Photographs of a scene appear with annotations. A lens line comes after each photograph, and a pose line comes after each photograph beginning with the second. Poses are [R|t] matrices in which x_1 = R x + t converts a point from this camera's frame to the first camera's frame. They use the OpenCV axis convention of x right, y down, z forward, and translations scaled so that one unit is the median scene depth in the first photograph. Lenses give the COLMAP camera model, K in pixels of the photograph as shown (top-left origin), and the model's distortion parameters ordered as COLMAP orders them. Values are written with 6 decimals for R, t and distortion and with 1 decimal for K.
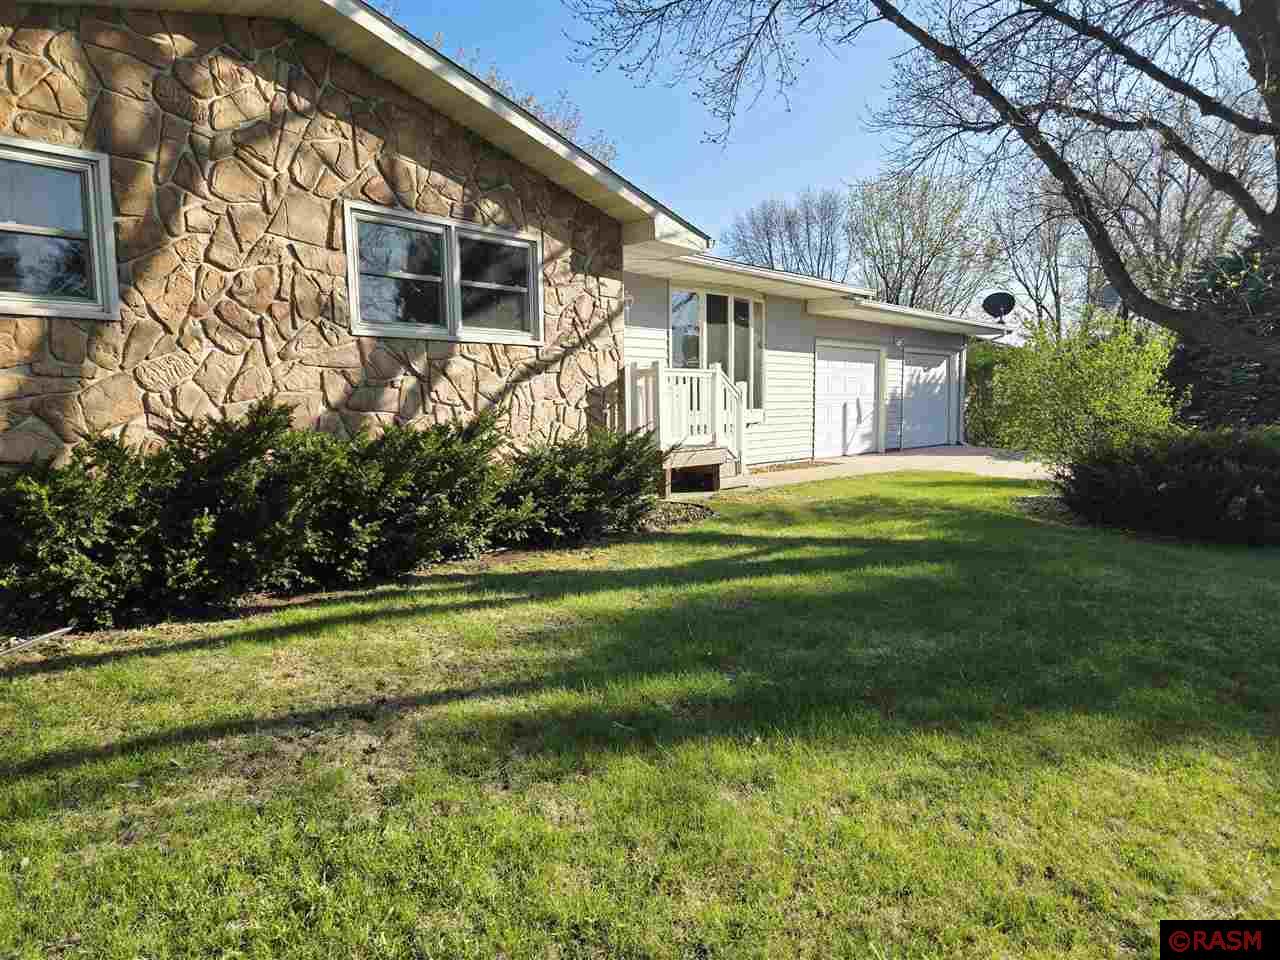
lens RADIAL K [[857.8, 0, 640.8], [0, 857.8, 480.7], [0, 0, 1]] dist [0.060324, -0.049432]
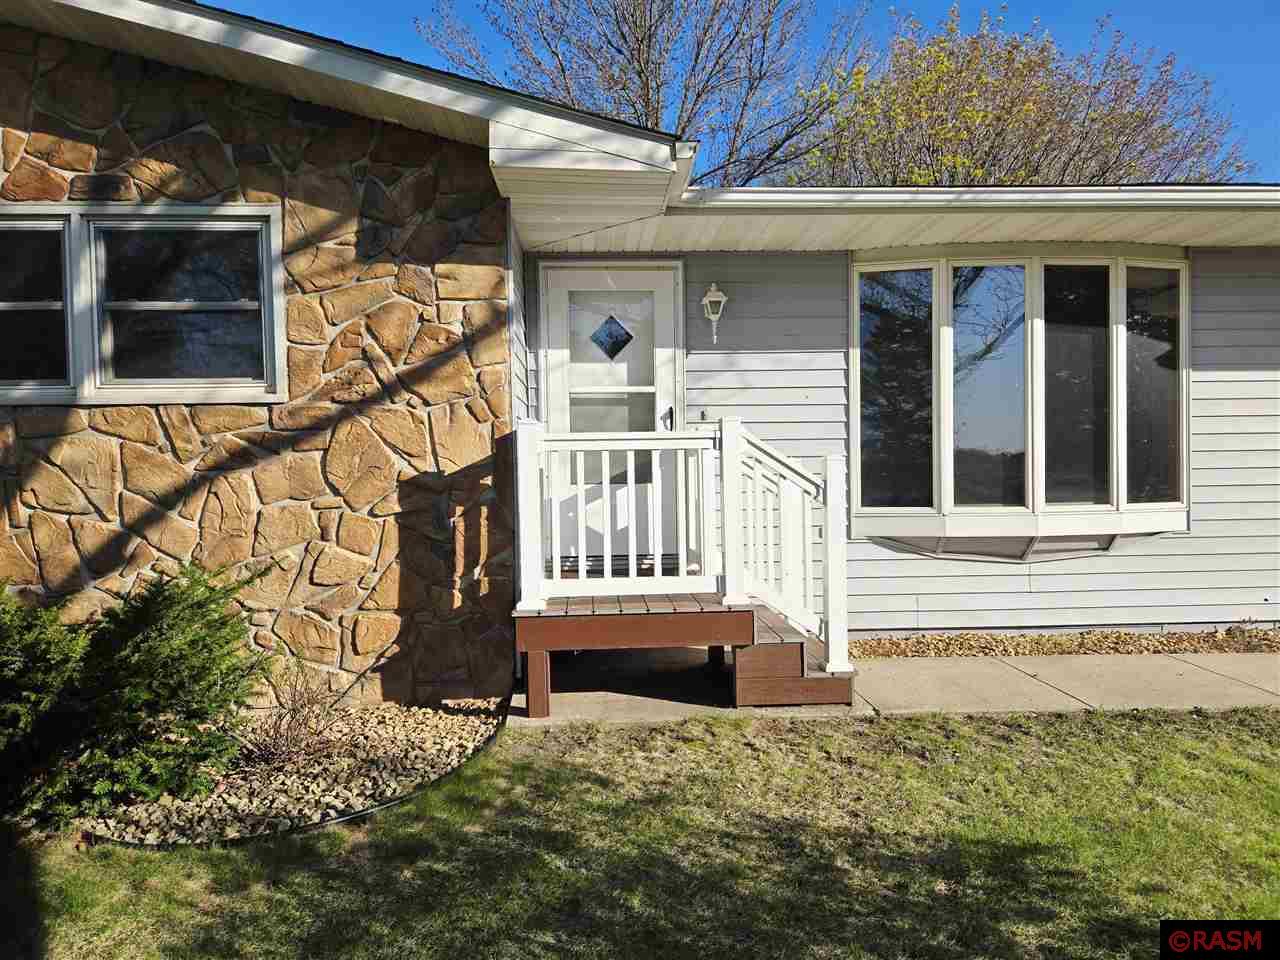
lens RADIAL K [[857.8, 0, 638.9], [0, 857.8, 482.2], [0, 0, 1]] dist [0.060324, -0.049432]
pose [[0.700098, 0.019001, -0.713794, 0.439349], [-0.057836, 0.997870, -0.030163, -0.102799], [0.711701, 0.062400, 0.699706, 0.779295]]
